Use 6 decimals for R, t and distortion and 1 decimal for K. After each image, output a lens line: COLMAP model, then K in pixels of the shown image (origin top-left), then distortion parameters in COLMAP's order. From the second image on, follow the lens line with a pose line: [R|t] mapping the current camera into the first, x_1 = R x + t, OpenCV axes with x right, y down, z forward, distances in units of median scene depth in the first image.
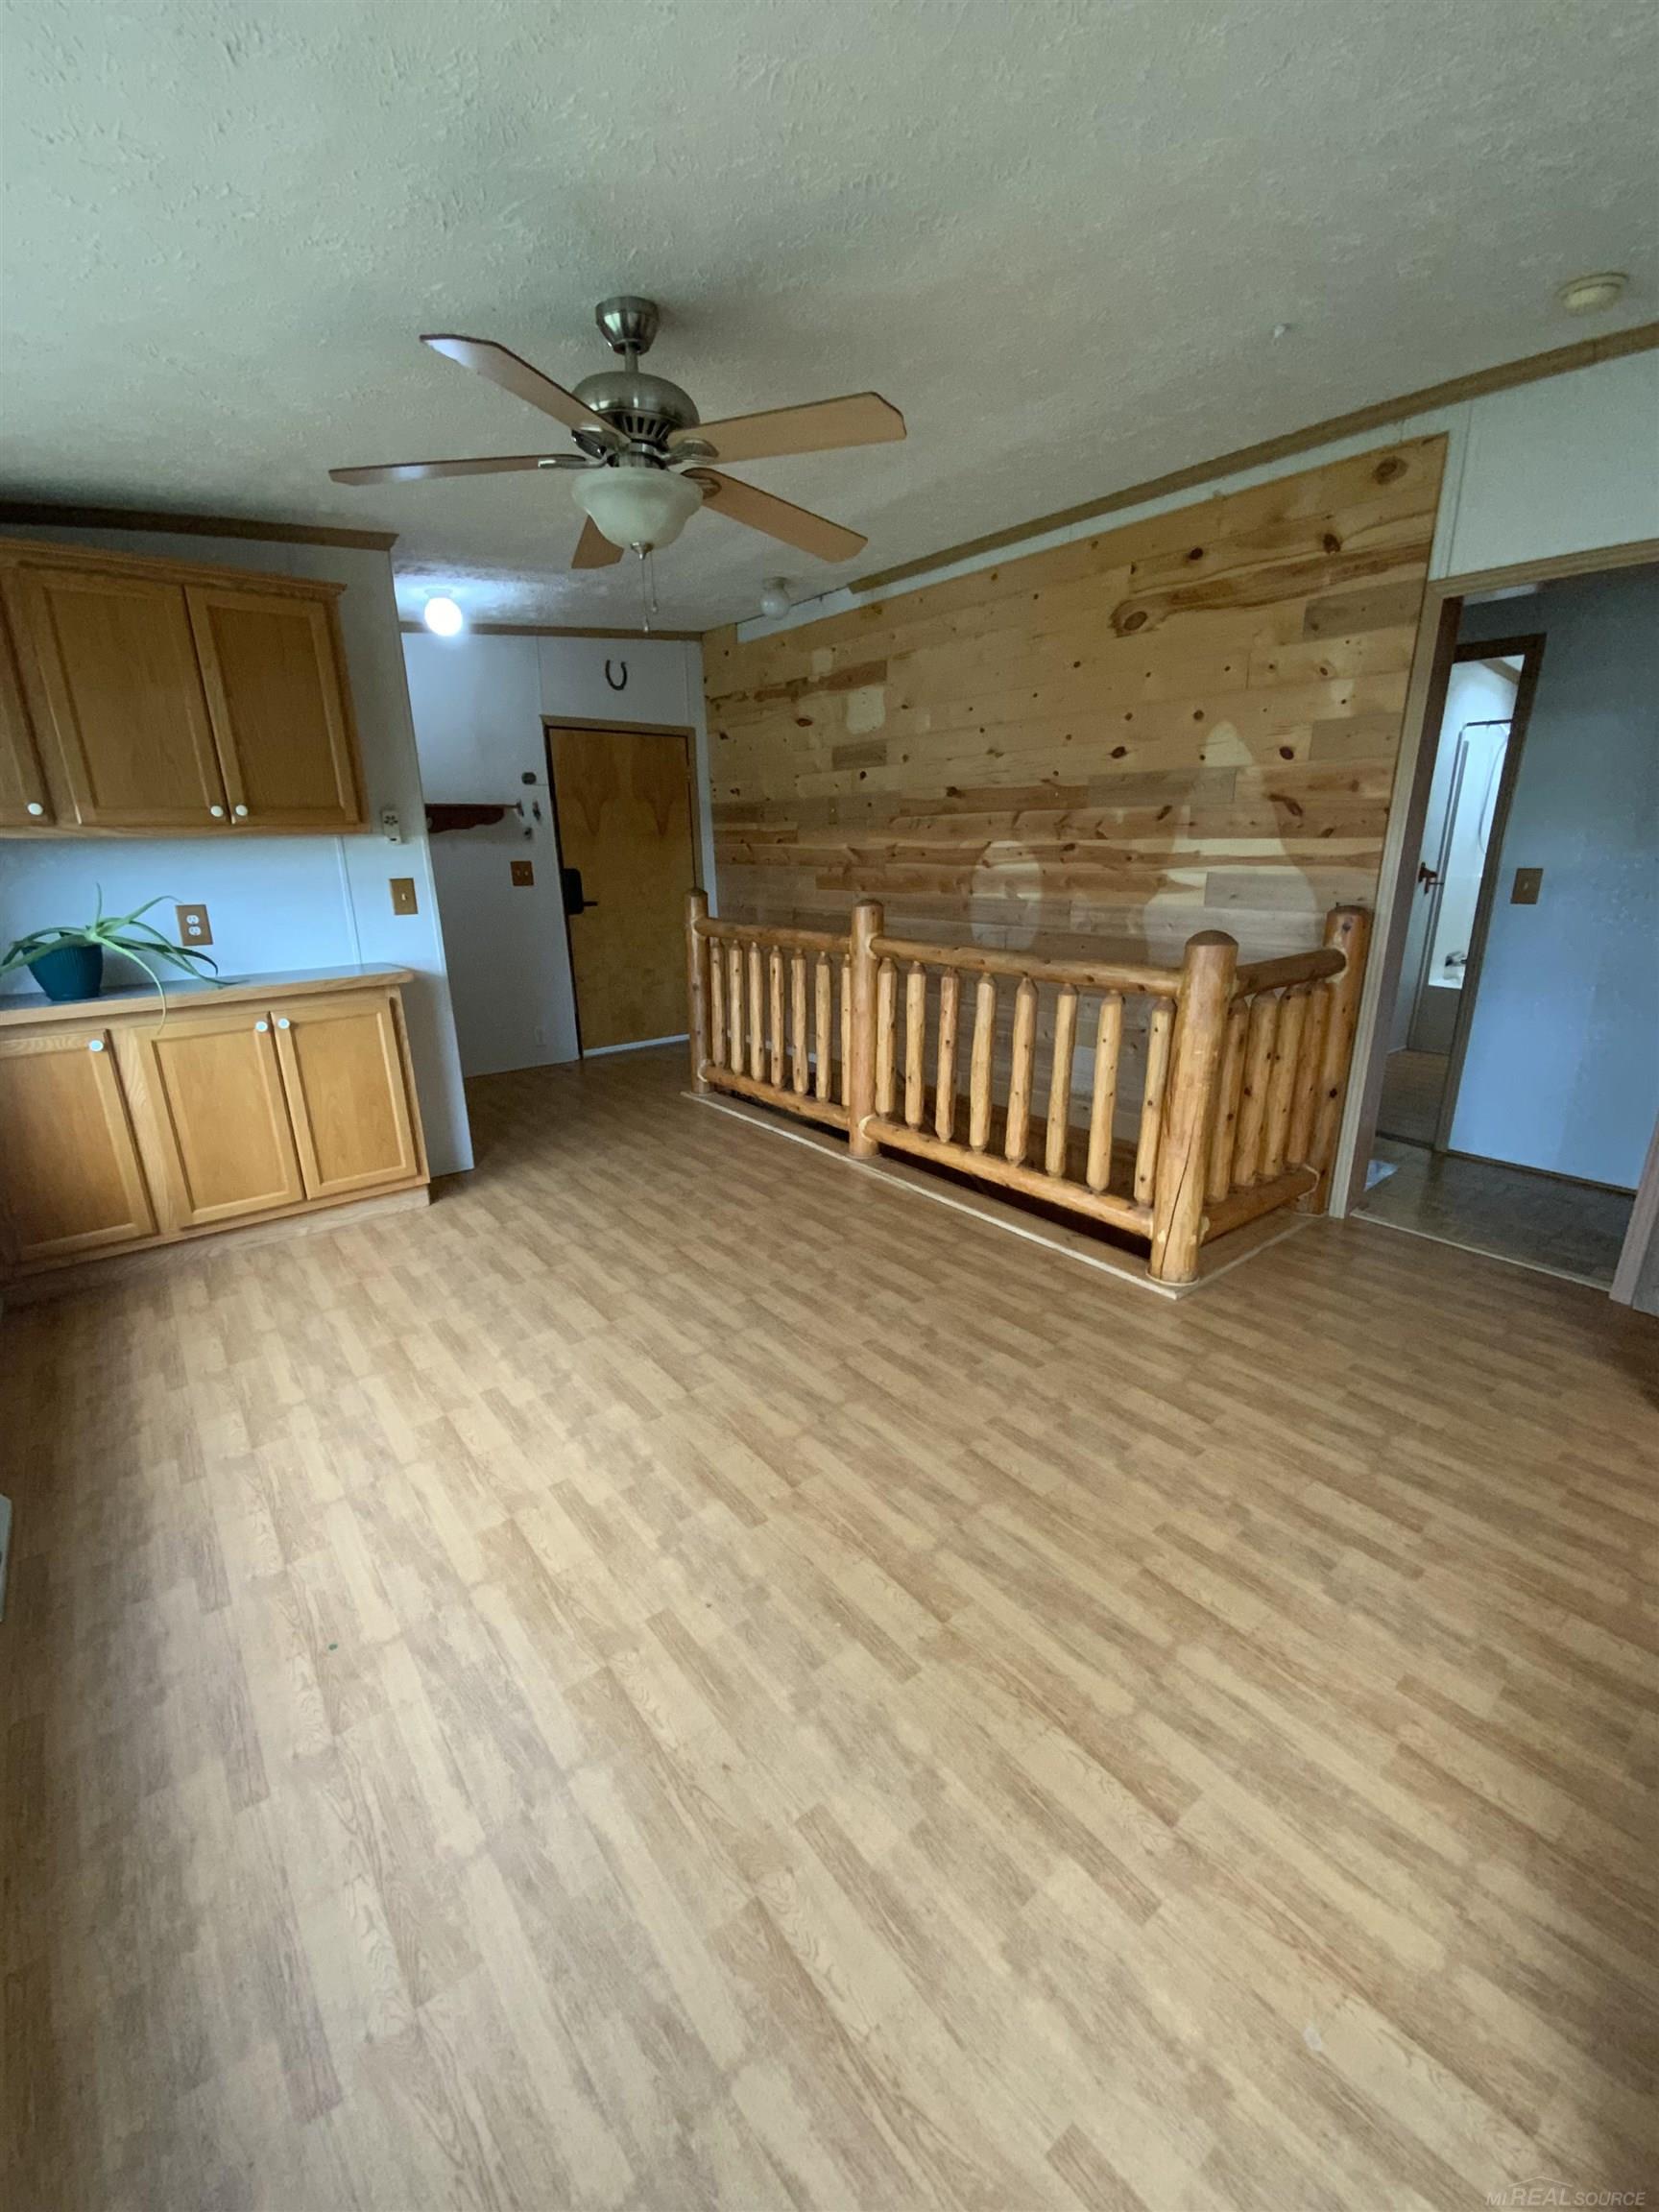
lens RADIAL K [[890.1, 0, 829.4], [0, 890.1, 1115.9], [0, 0, 1]] dist [0.004355, -0.008208]
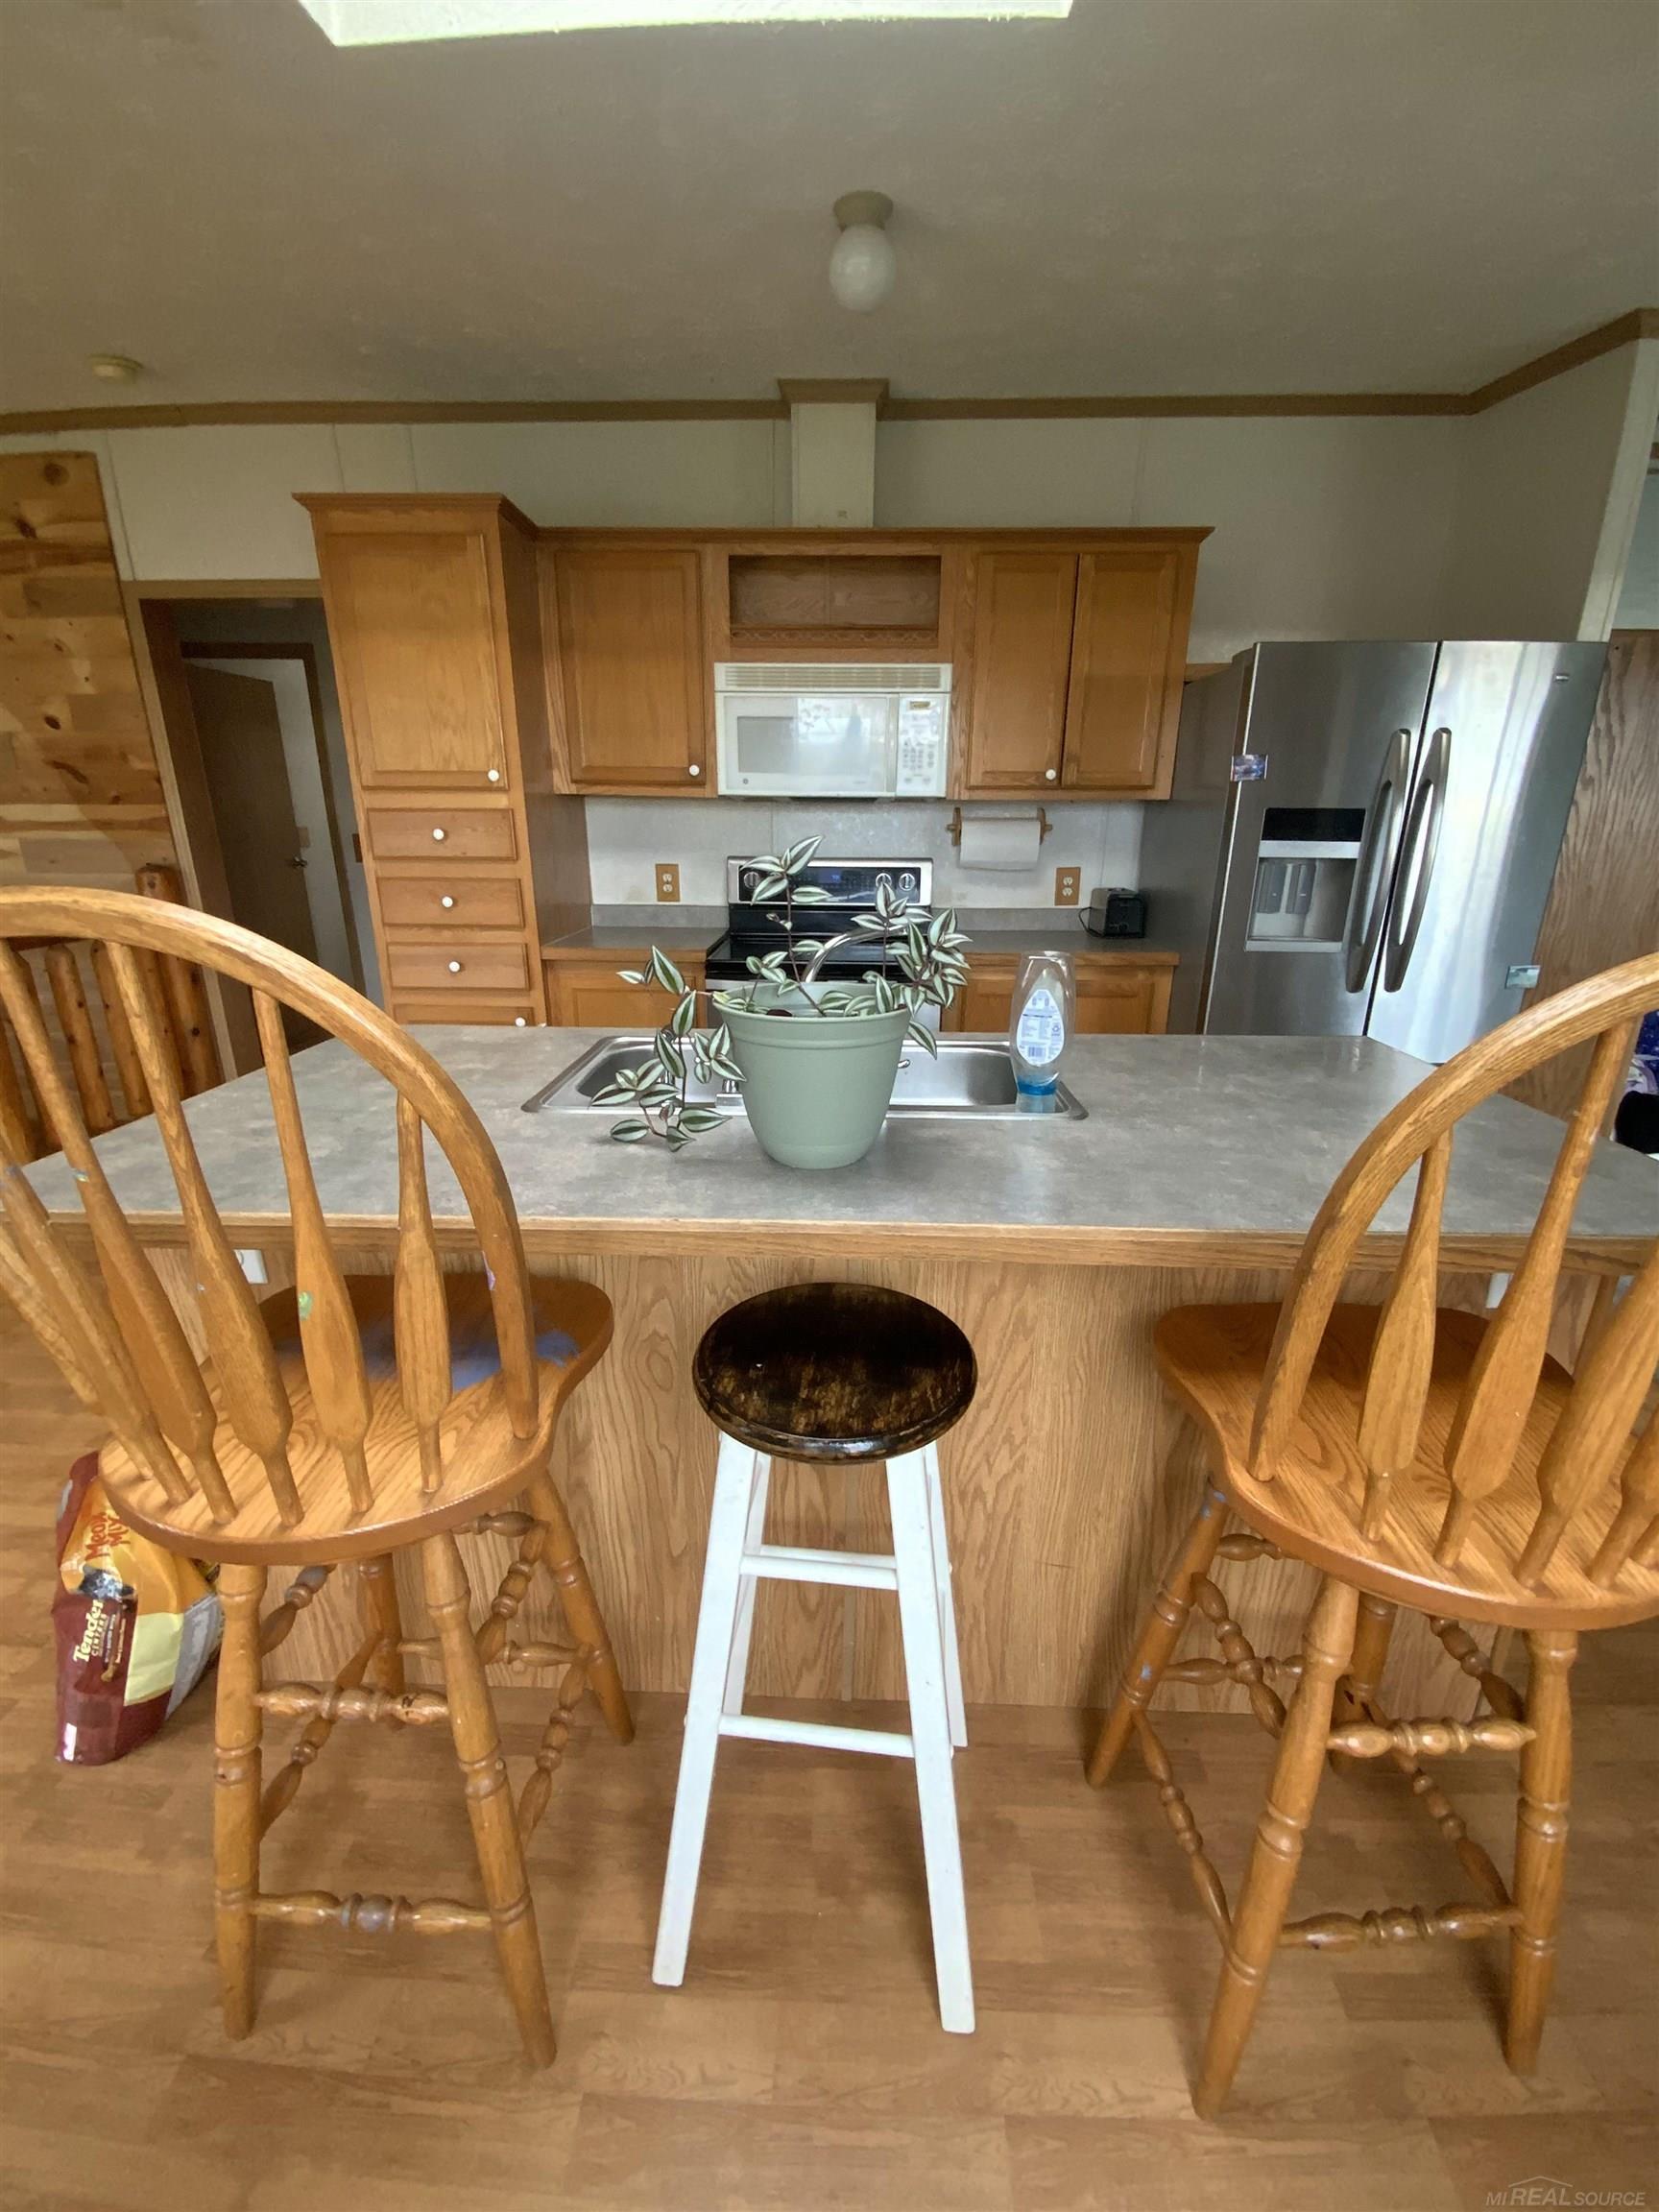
lens RADIAL K [[890.1, 0, 830.7], [0, 890.1, 1104.3], [0, 0, 1]] dist [0.004355, -0.008208]
pose [[0.644550, -0.222271, 0.731540, 0.266226], [0.214751, 0.970922, 0.105791, 0.130370], [-0.733783, 0.088911, 0.673541, -0.380927]]
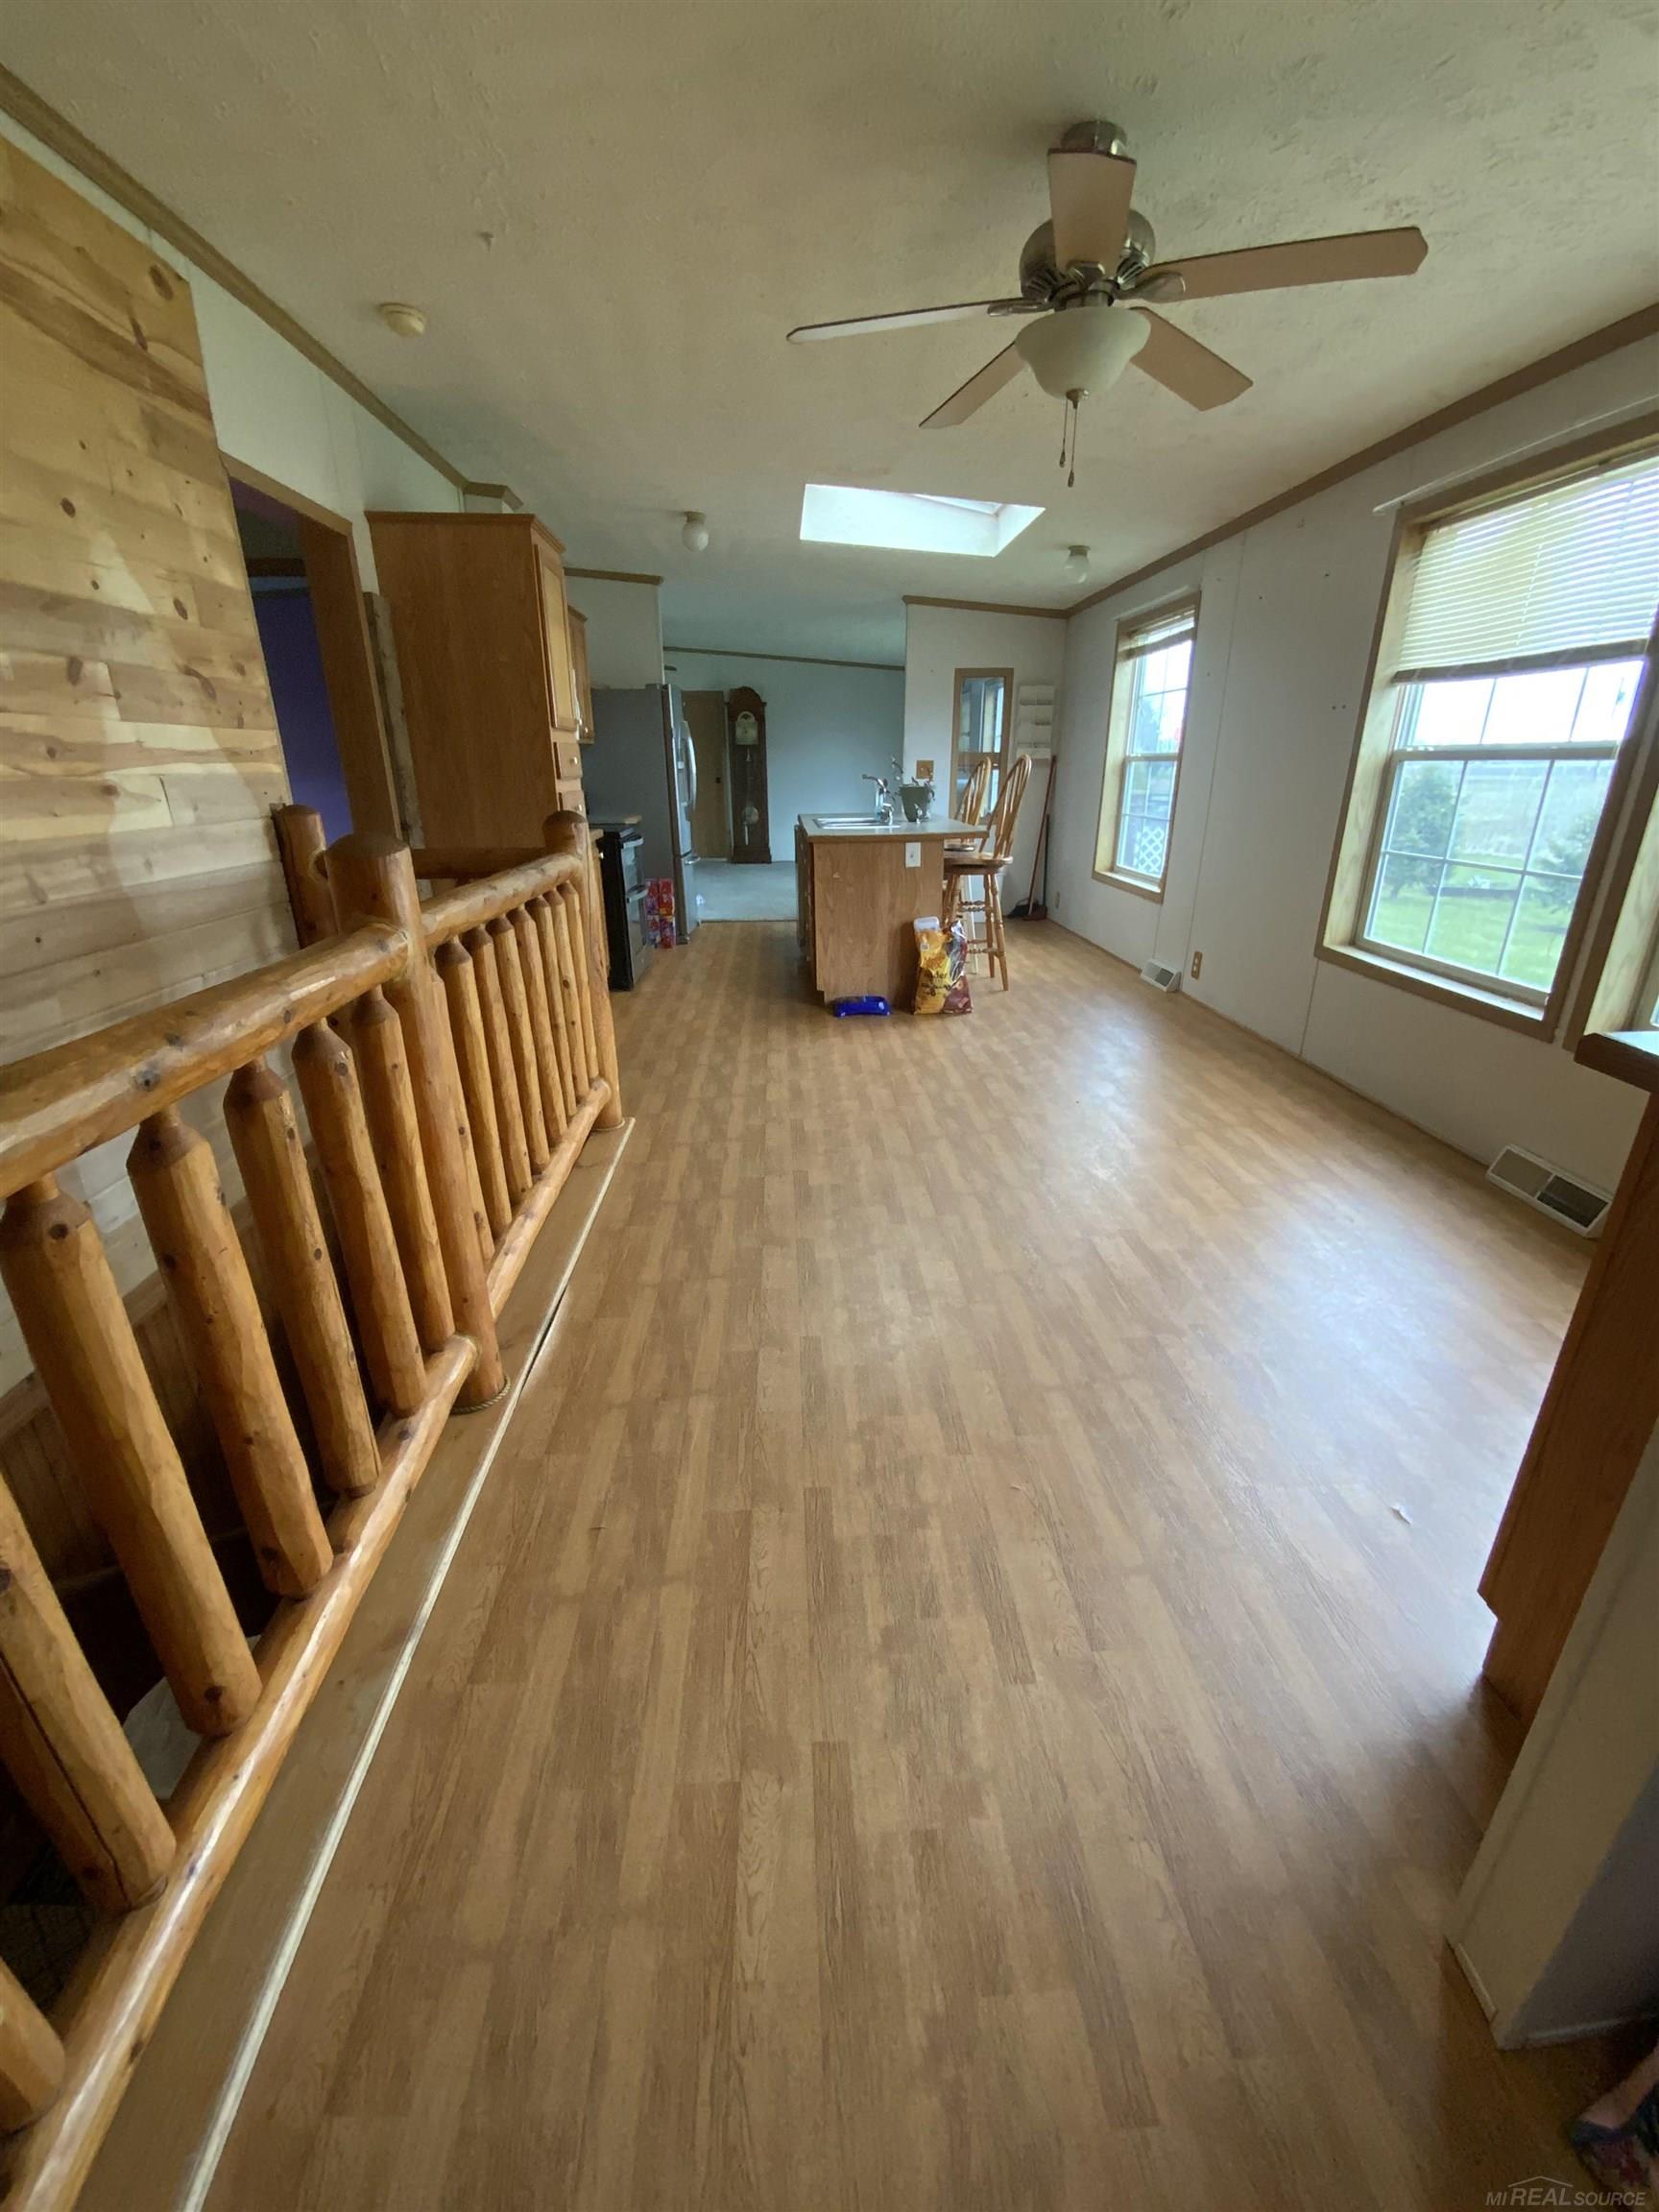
lens RADIAL K [[890.1, 0, 833.6], [0, 890.1, 1110.8], [0, 0, 1]] dist [0.004355, -0.008208]
pose [[-0.815496, -0.191799, 0.546058, -0.485249], [0.189187, 0.803321, 0.564698, -0.430374], [-0.546968, 0.563816, -0.618819, 1.565902]]
